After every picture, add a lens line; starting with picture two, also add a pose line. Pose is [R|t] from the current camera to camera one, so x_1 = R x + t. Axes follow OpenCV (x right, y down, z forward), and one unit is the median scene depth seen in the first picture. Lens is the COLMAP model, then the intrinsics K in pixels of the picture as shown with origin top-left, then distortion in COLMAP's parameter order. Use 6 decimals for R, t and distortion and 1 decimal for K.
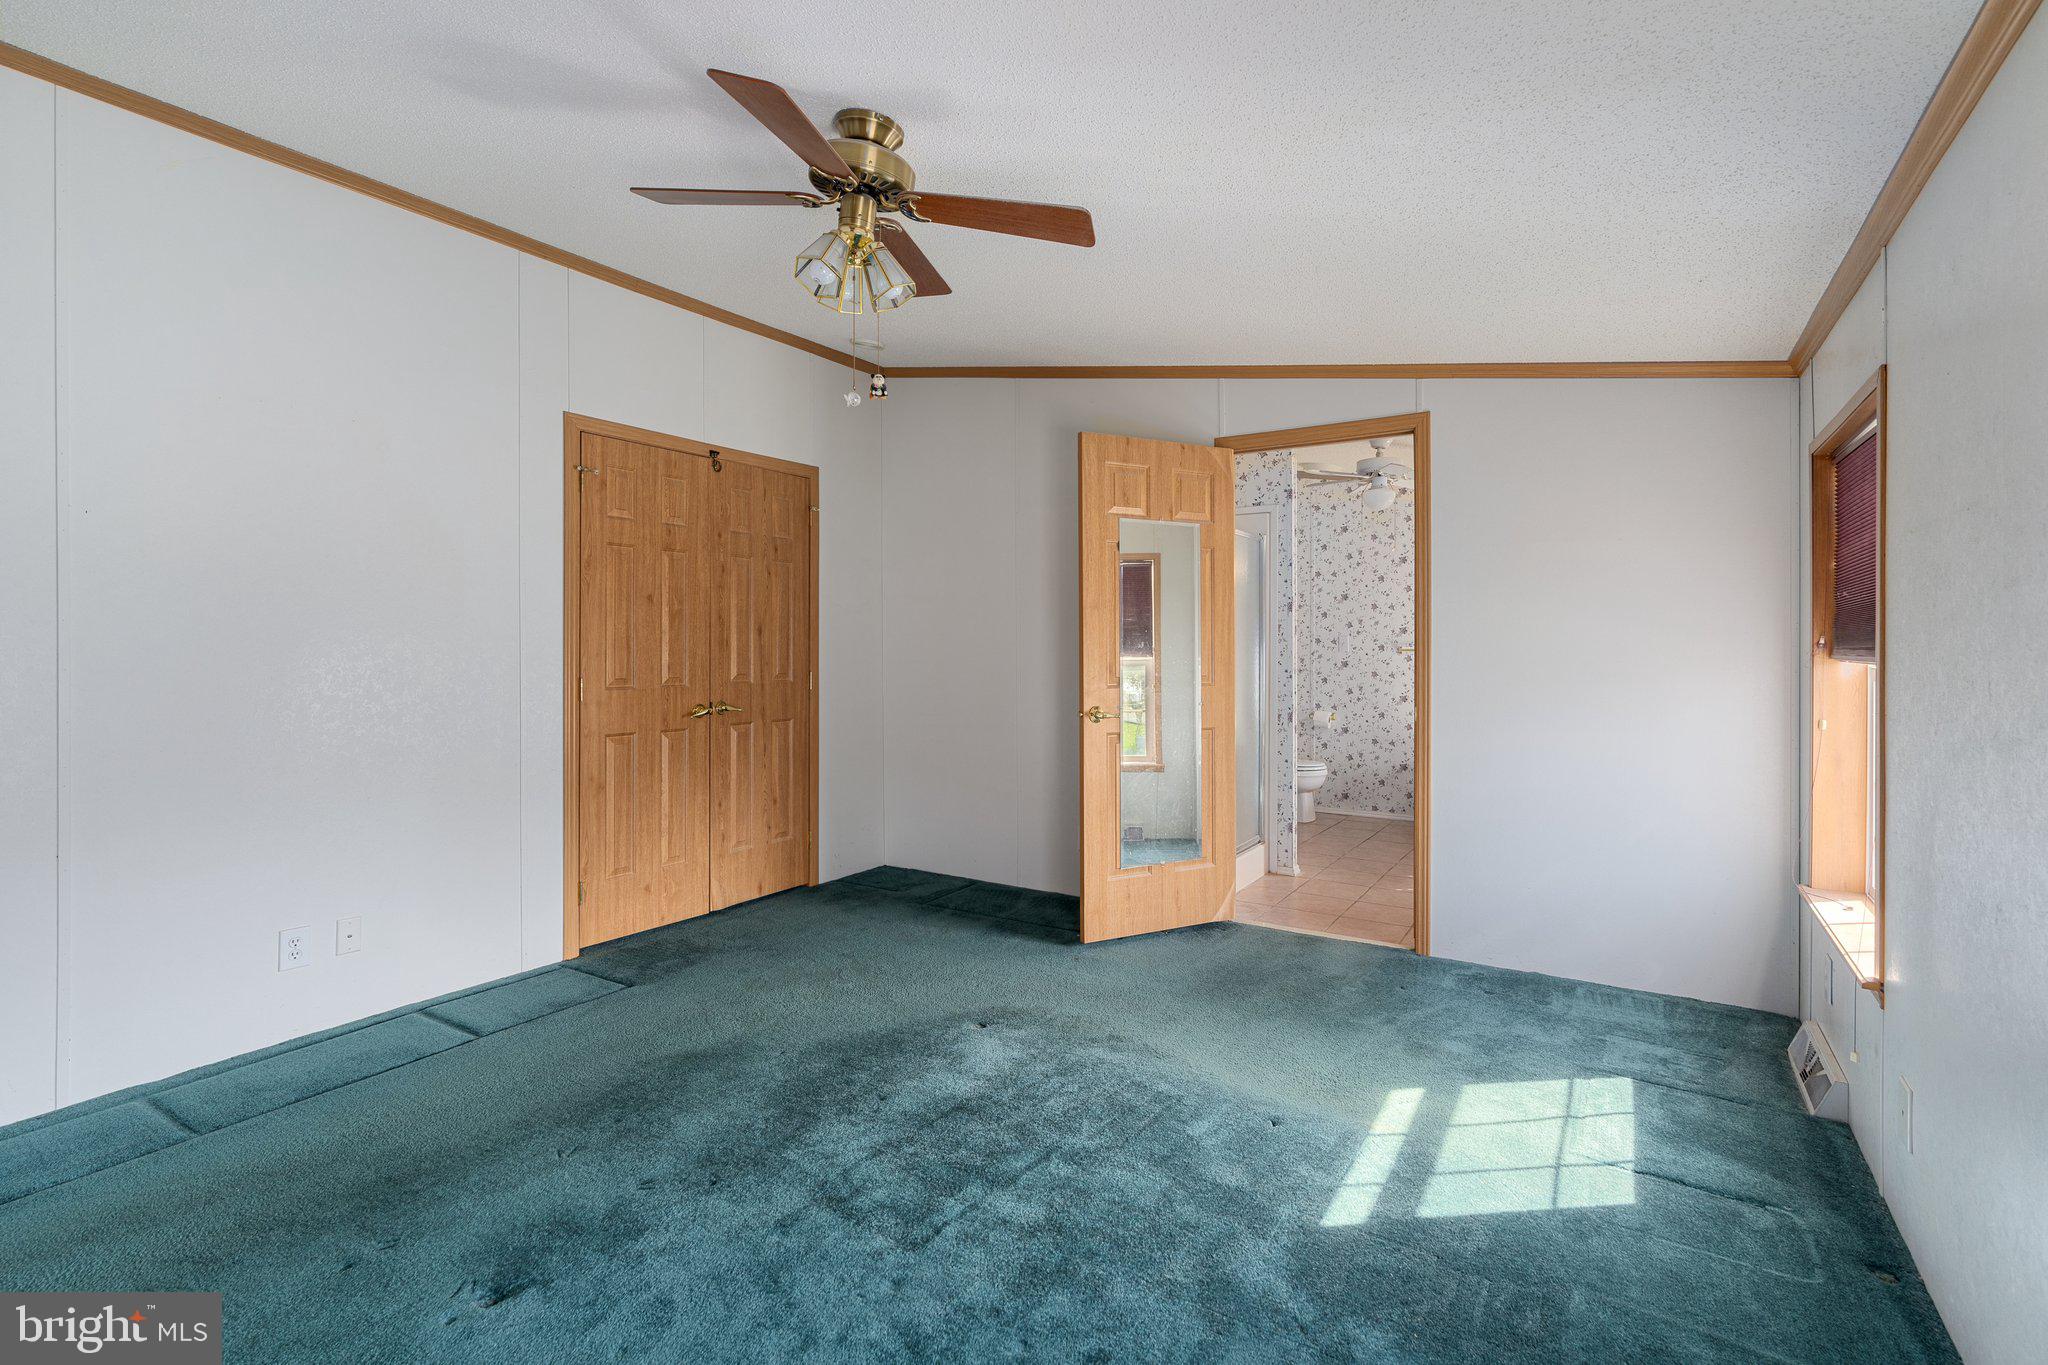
lens RADIAL K [[928.0, 0, 1023.6], [0, 928.0, 672.2], [0, 0, 1]] dist [-0.005498, -0.000018]
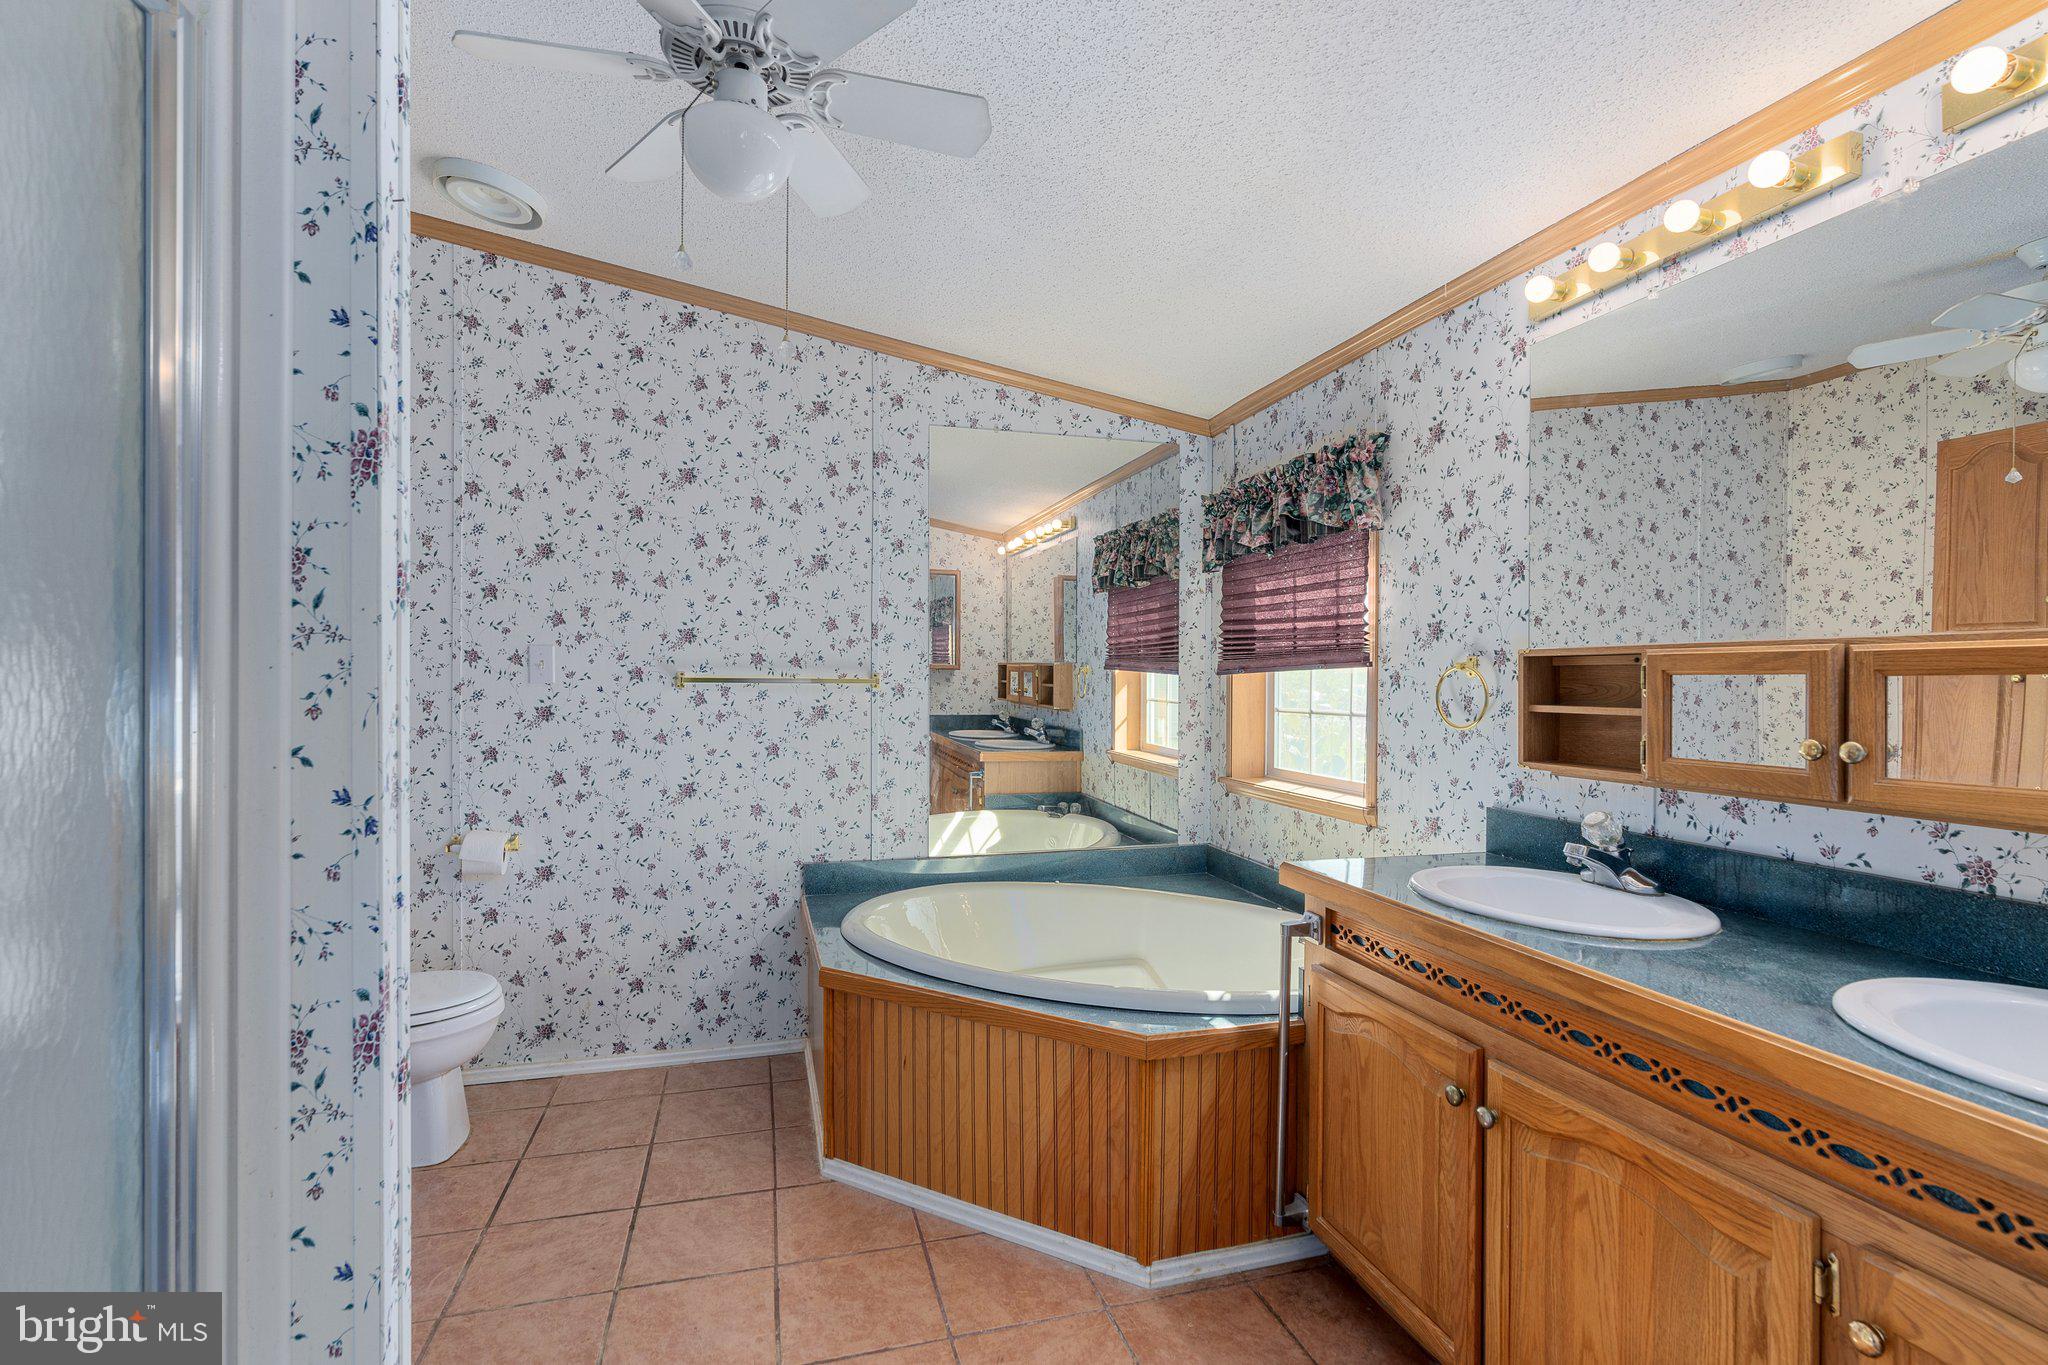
lens RADIAL K [[928.0, 0, 1023.6], [0, 928.0, 672.2], [0, 0, 1]] dist [-0.005498, -0.000018]
pose [[0.645827, 0.007756, 0.763444, 0.170160], [0.012719, 0.999700, -0.020916, -0.015779], [-0.763378, 0.023219, 0.645535, 0.574095]]
